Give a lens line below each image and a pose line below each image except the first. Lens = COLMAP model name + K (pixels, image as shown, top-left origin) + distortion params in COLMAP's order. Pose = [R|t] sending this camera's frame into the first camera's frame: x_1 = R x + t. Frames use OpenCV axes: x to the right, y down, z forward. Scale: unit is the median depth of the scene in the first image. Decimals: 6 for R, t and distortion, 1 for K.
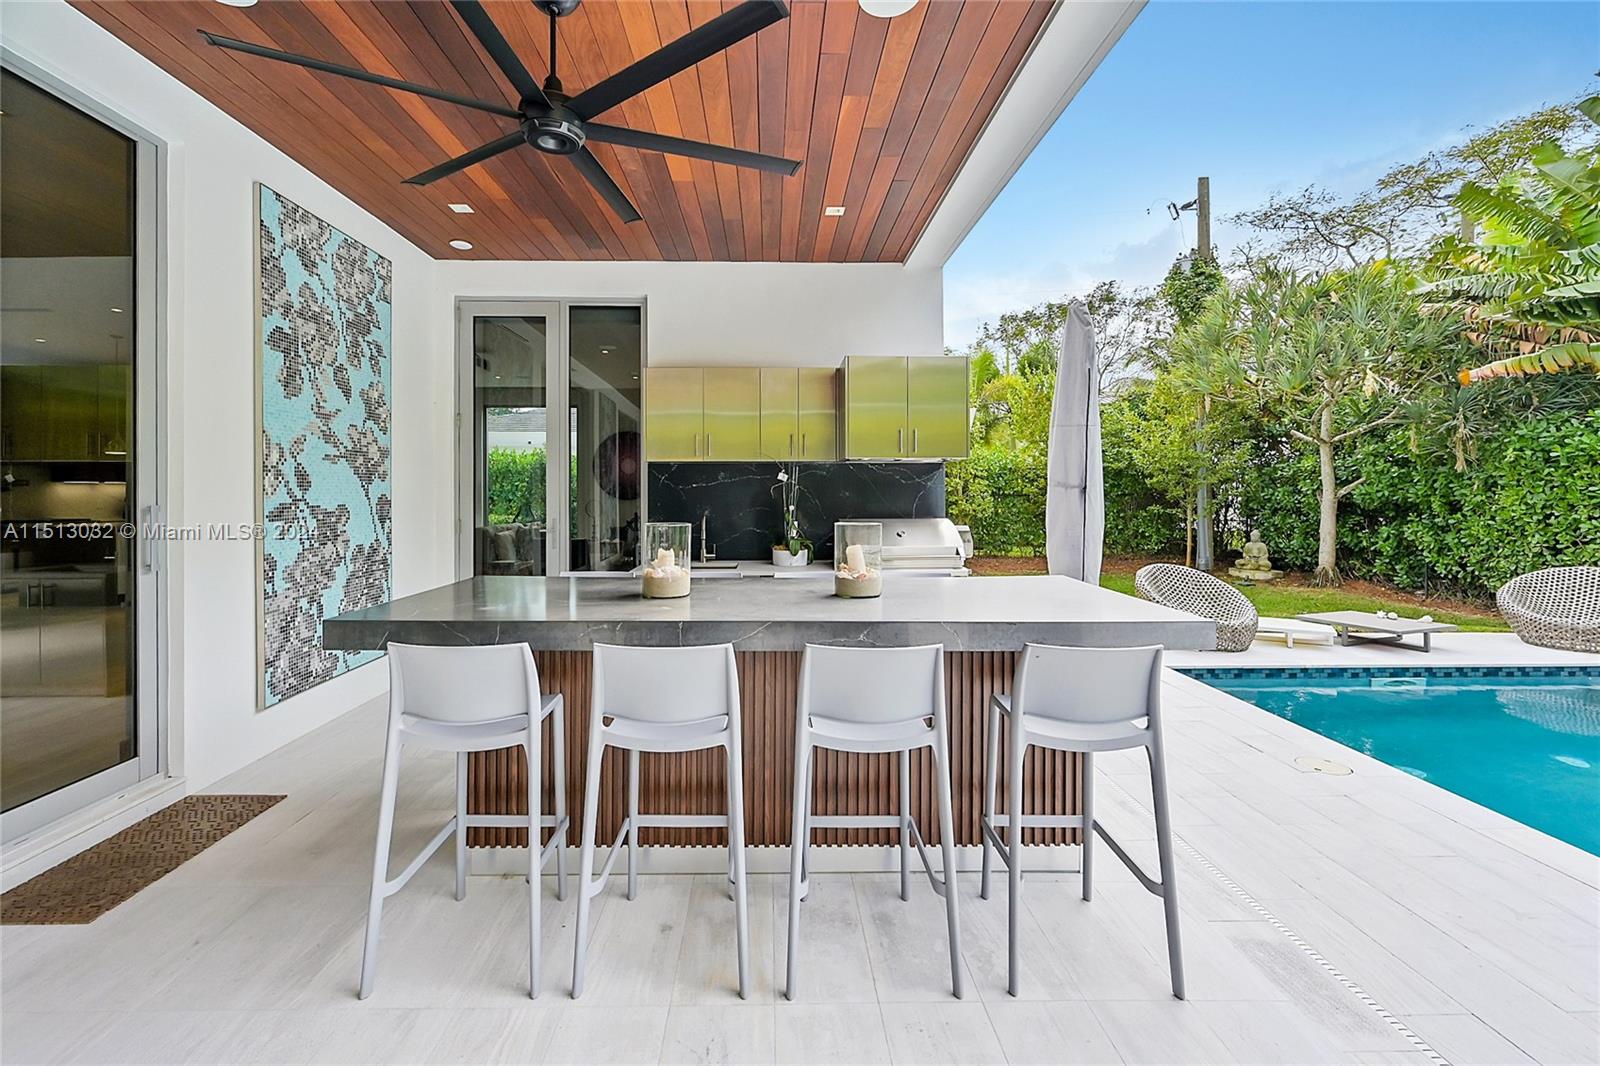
lens RADIAL K [[670.6, 0, 795.0], [0, 670.6, 491.8], [0, 0, 1]] dist [0.002117, 0.000075]
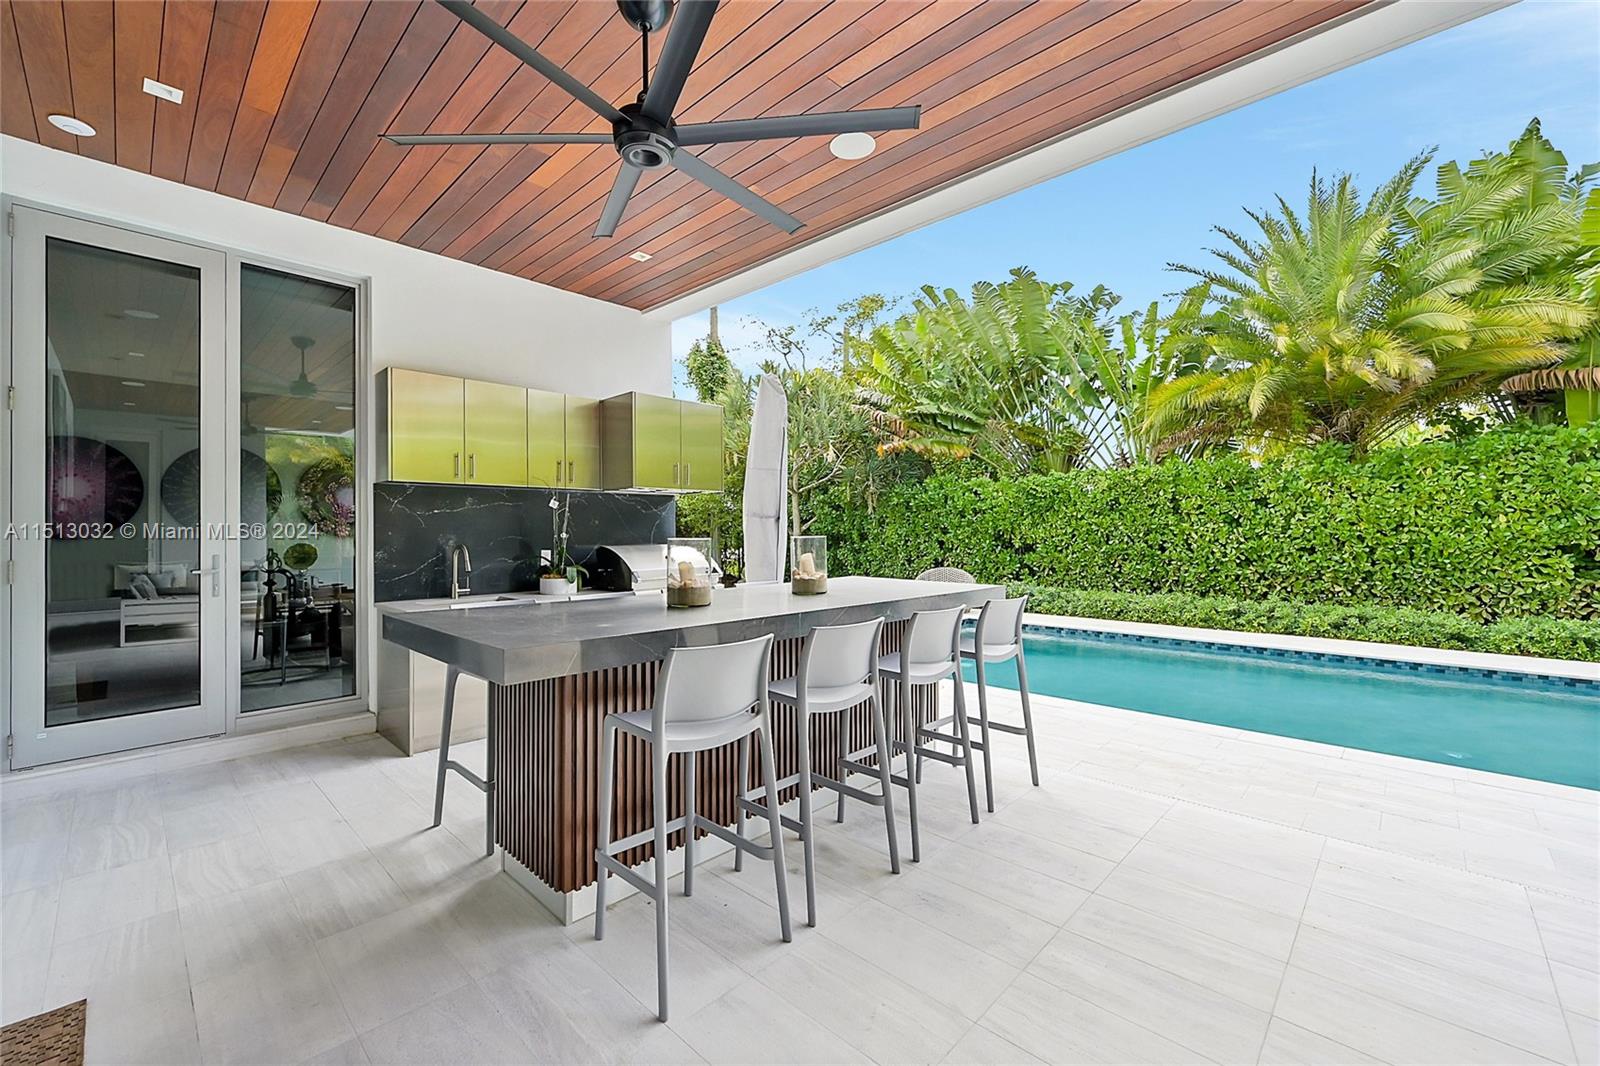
lens RADIAL K [[649.1, 0, 806.6], [0, 649.1, 526.4], [0, 0, 1]] dist [0.001731, 0.000054]
pose [[0.706584, -0.000384, 0.707629, -0.426568], [0.007839, 0.999943, -0.007285, 0.020233], [-0.707585, 0.010695, 0.706547, 0.074743]]
